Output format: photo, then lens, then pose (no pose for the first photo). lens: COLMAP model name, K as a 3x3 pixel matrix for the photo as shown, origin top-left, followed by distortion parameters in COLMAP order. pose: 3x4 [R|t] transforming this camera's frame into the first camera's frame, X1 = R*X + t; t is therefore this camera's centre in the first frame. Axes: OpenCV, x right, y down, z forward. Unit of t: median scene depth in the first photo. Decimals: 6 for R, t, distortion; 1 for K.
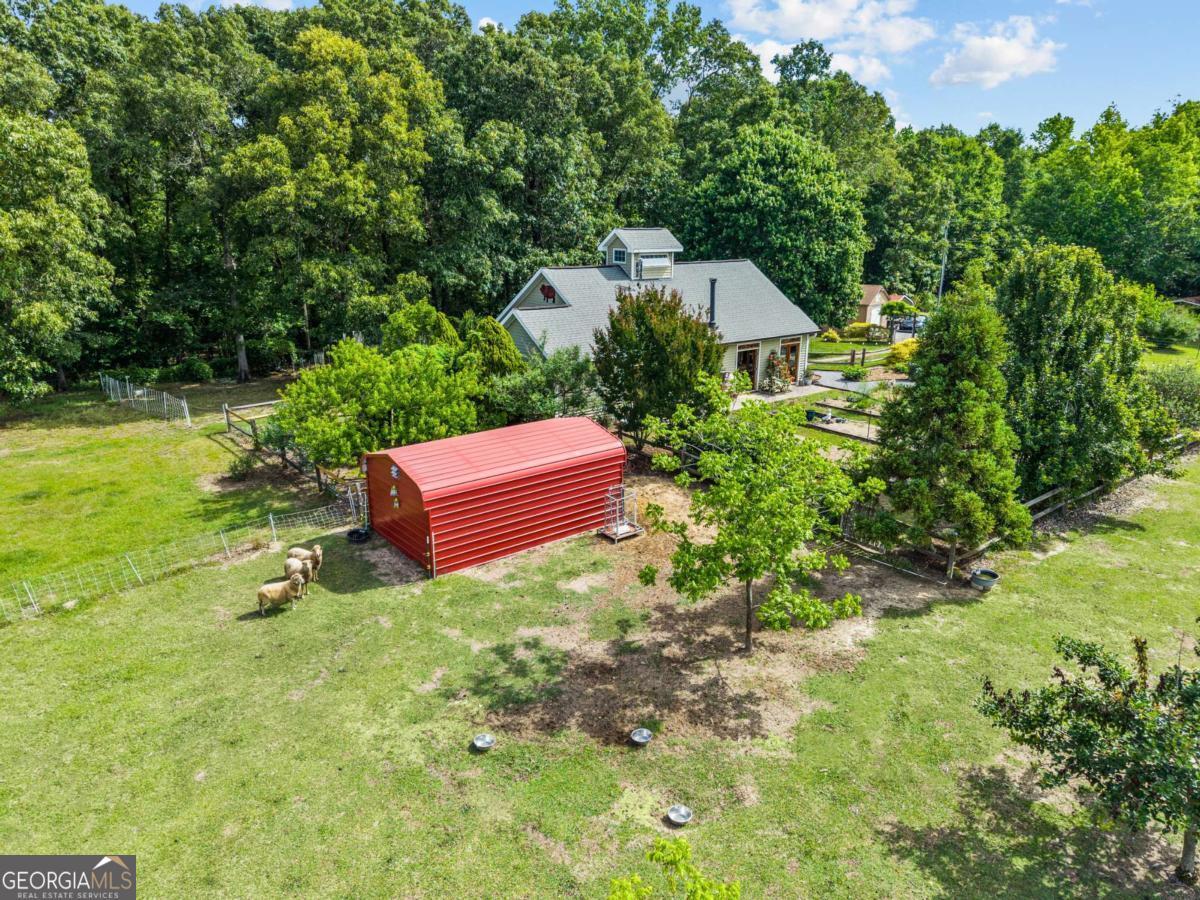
lens RADIAL K [[801.4, 0, 600.0], [0, 801.4, 450.0], [0, 0, 1]] dist [0.082342, -0.142400]
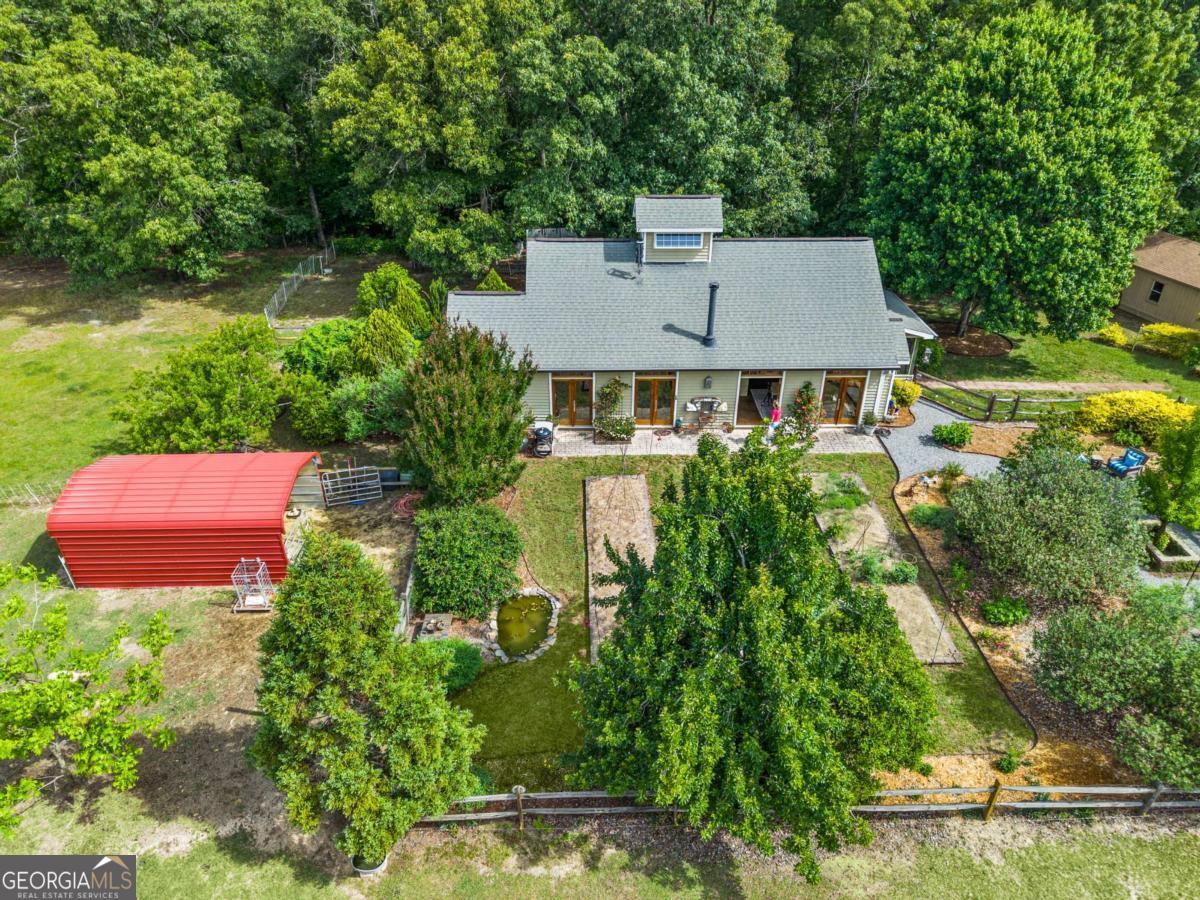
lens RADIAL K [[804.3, 0, 600.0], [0, 804.3, 450.0], [0, 0, 1]] dist [0.036541, -0.028658]
pose [[0.790817, 0.304167, -0.531122, 0.736496], [-0.167848, 0.942281, 0.289714, -0.383844], [0.588587, -0.139963, 0.796226, 0.417094]]
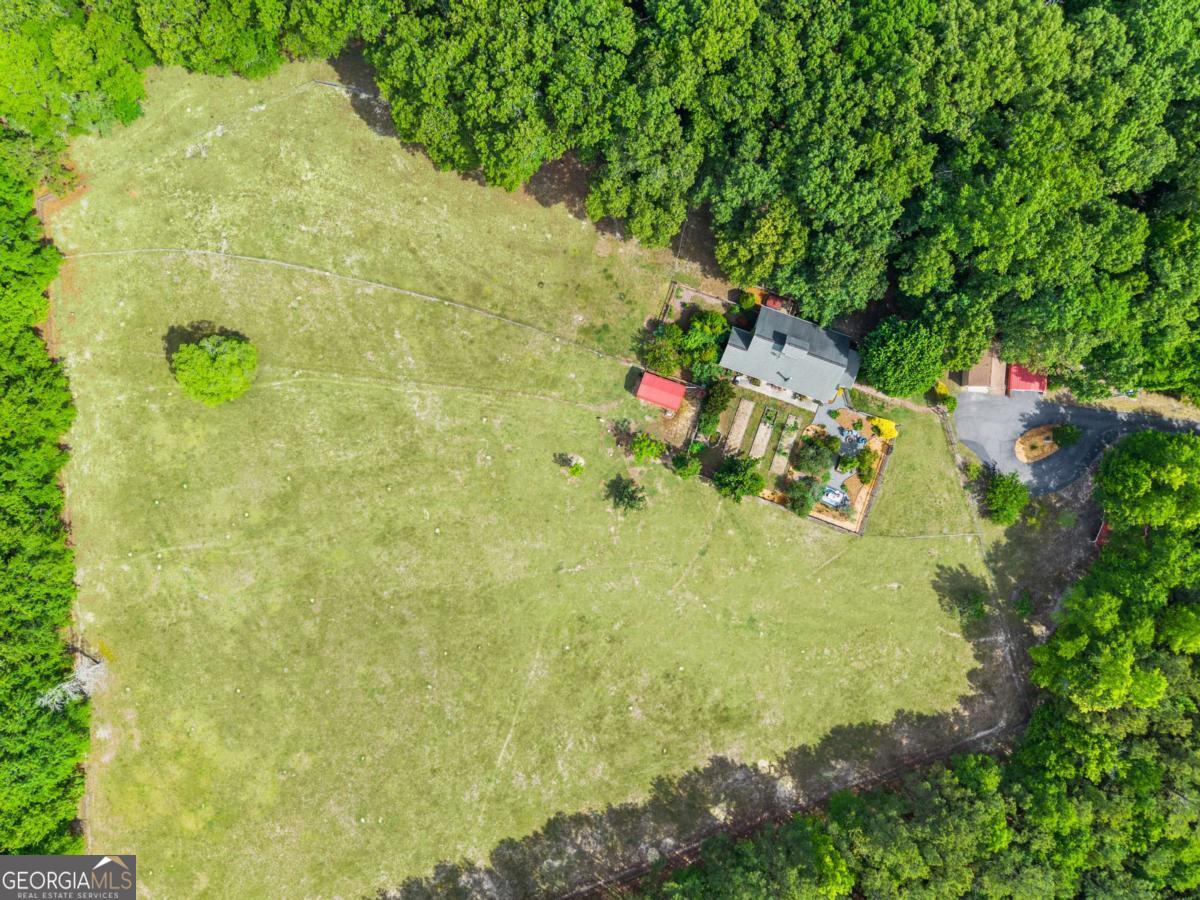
lens RADIAL K [[801.4, 0, 600.0], [0, 801.4, 450.0], [0, 0, 1]] dist [0.082342, -0.142400]
pose [[0.521304, 0.853221, -0.016016, 0.066147], [-0.246006, 0.168224, 0.954558, -4.168676], [0.817143, -0.493675, 0.297593, -0.920748]]
